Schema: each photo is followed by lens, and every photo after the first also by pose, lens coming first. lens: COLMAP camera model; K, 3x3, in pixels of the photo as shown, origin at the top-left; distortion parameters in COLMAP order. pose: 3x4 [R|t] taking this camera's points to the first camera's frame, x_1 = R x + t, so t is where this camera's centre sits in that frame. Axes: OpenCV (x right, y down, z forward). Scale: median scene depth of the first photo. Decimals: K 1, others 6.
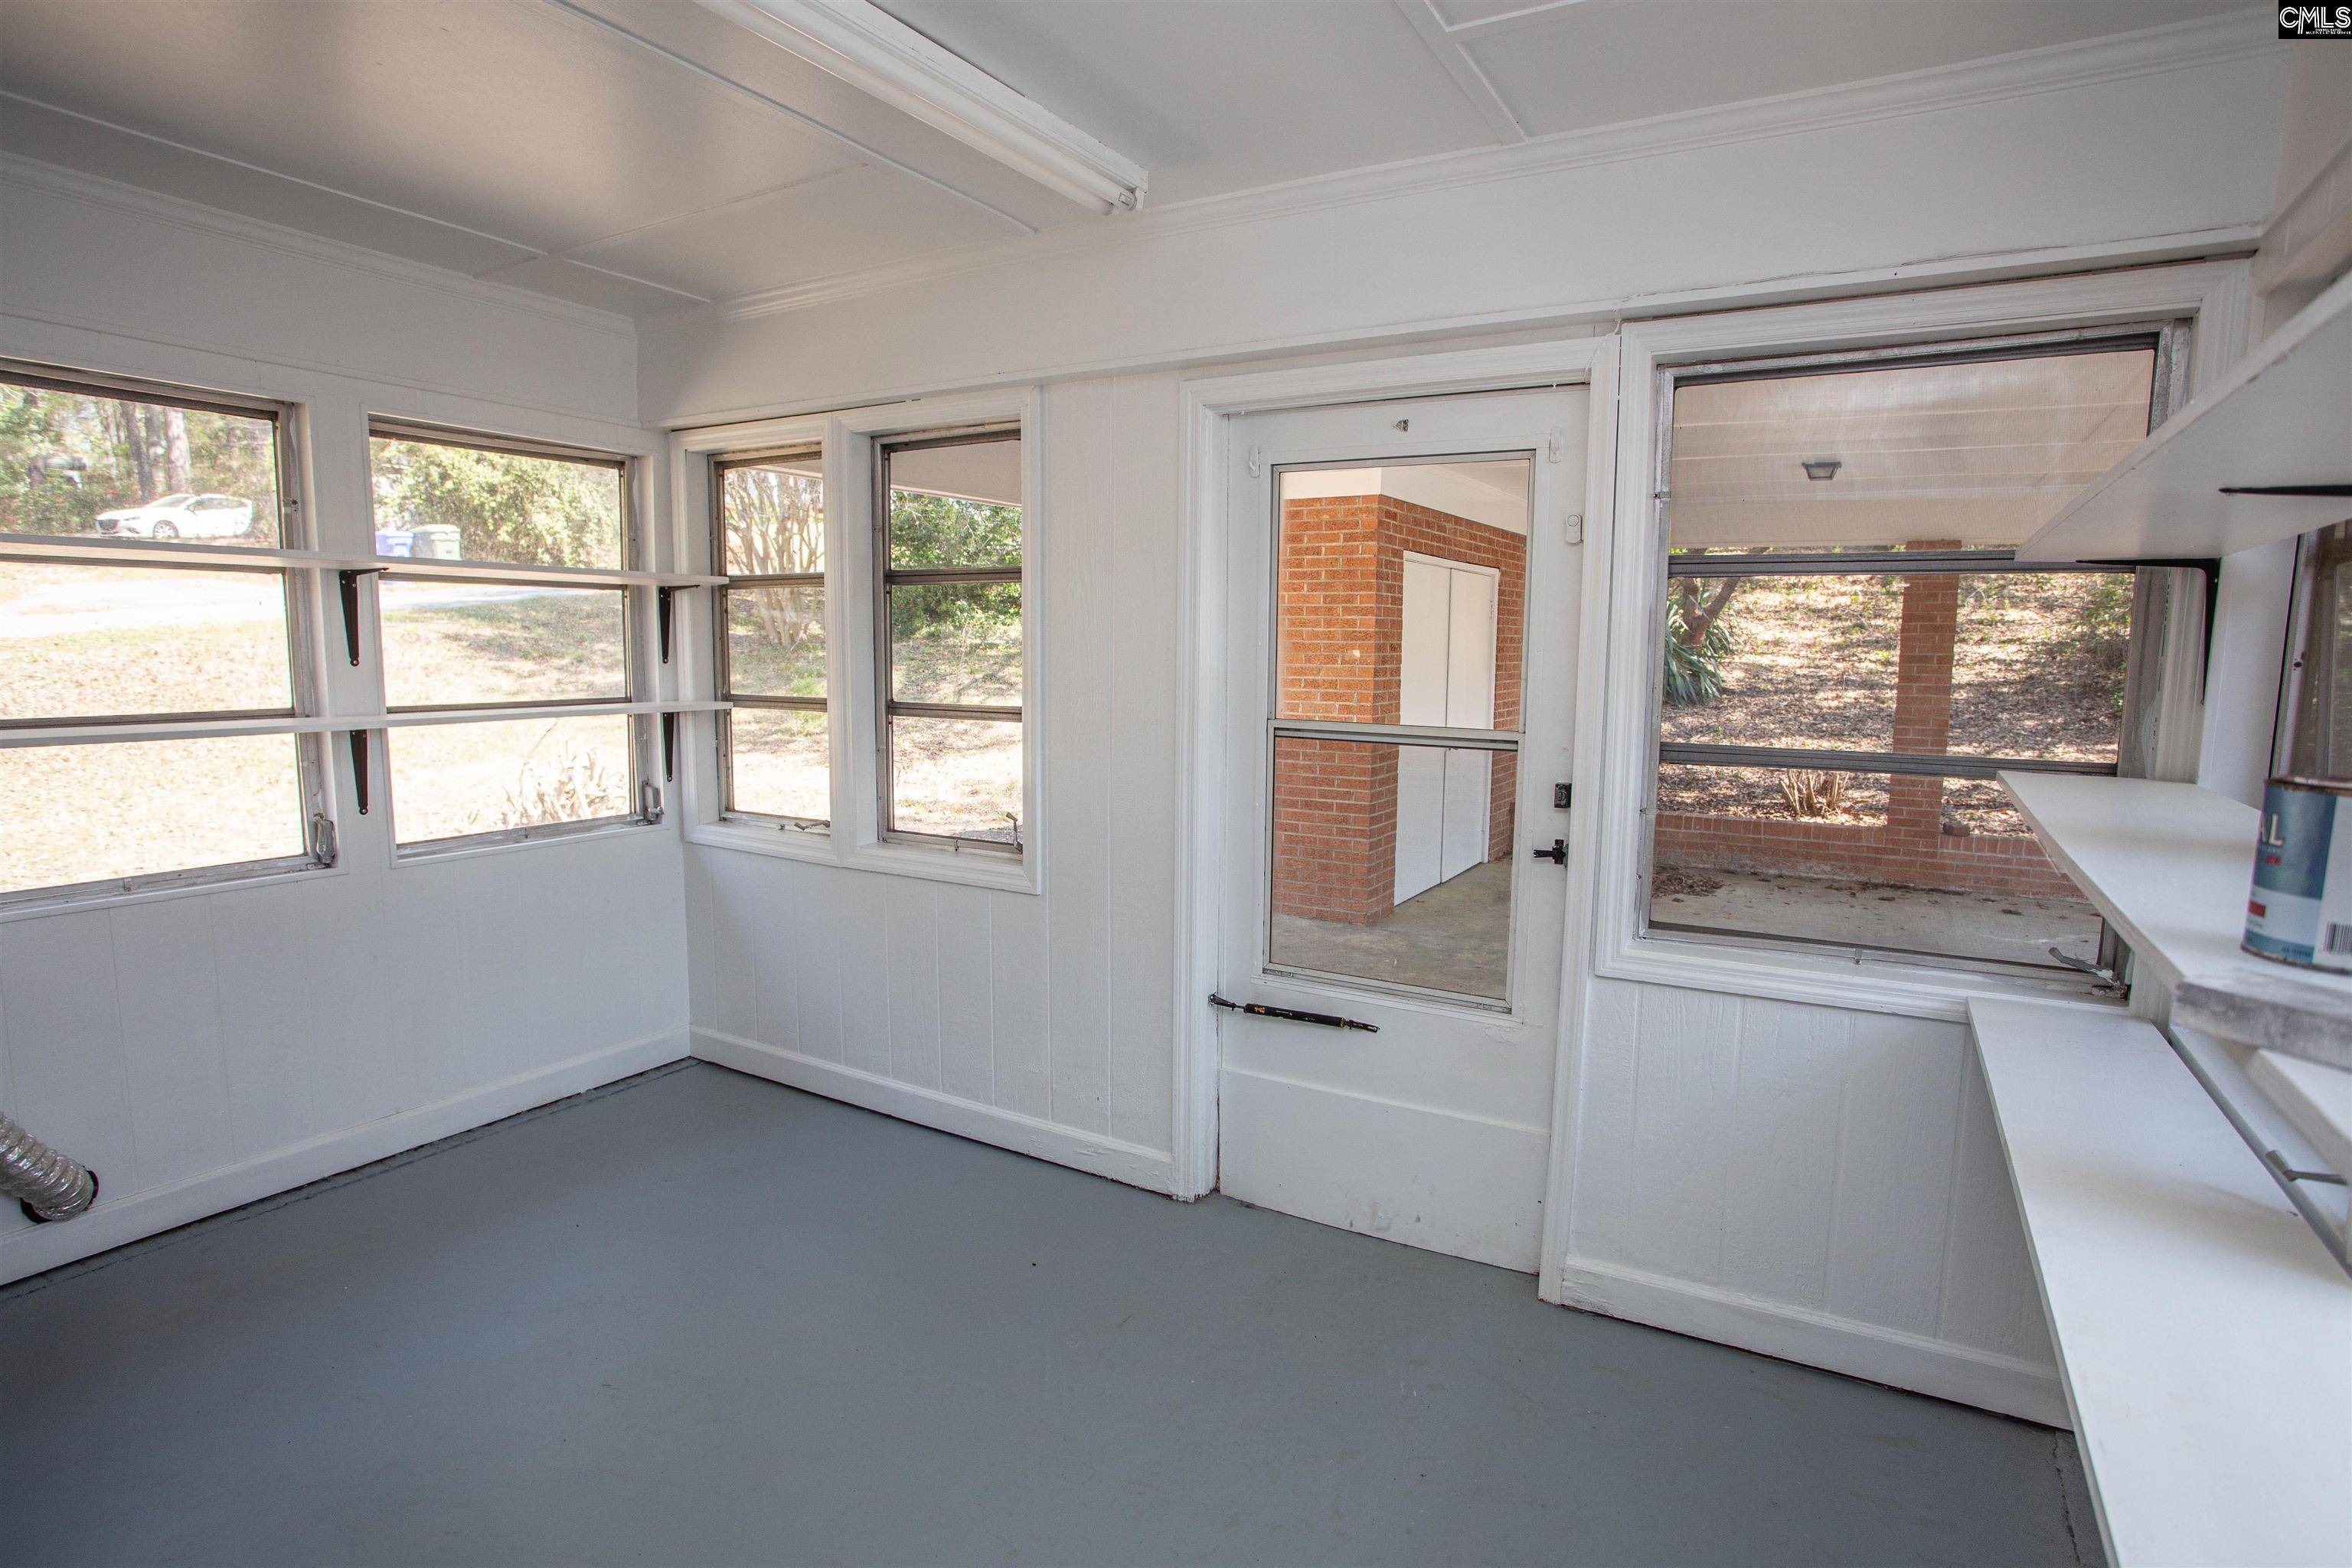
lens RADIAL K [[1212.8, 0, 1147.0], [0, 1212.8, 789.6], [0, 0, 1]] dist [-0.063695, 0.027026]
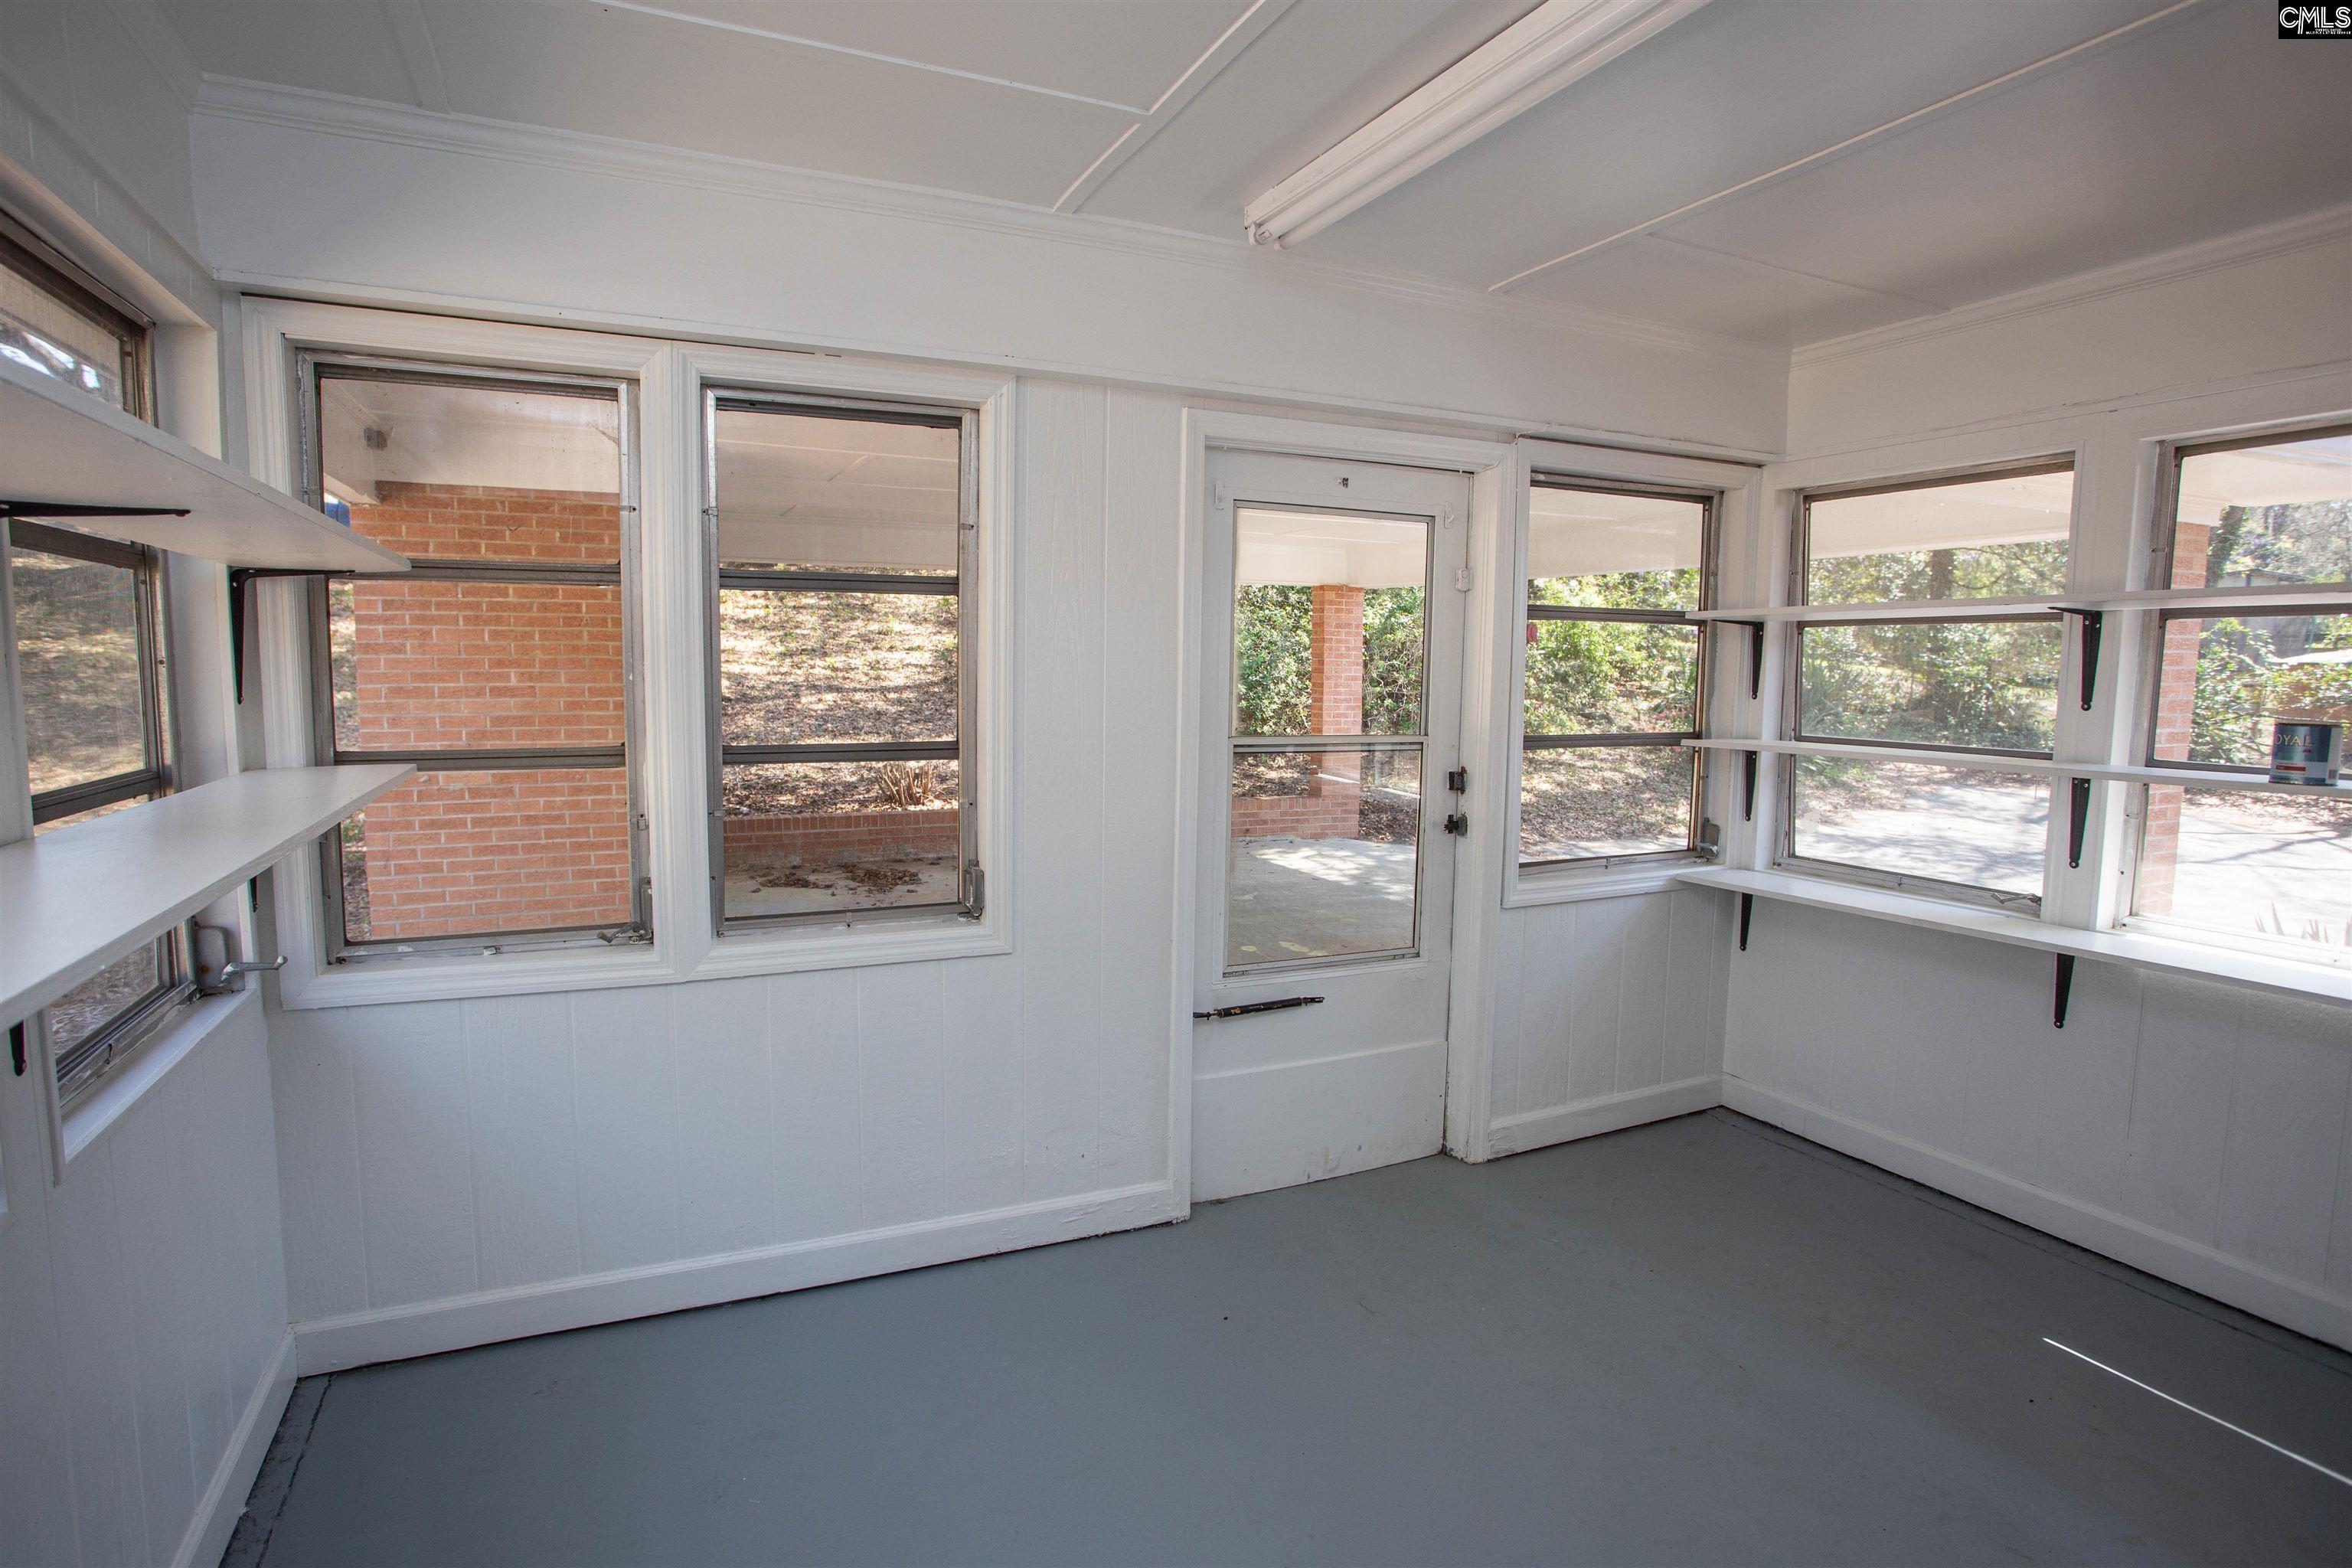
lens RADIAL K [[1212.8, 0, 1147.0], [0, 1212.8, 789.6], [0, 0, 1]] dist [-0.063695, 0.027026]
pose [[0.575737, -0.089673, 0.812703, -0.764858], [0.094664, 0.994594, 0.042681, -0.061582], [-0.812136, 0.052361, 0.581113, 0.417792]]
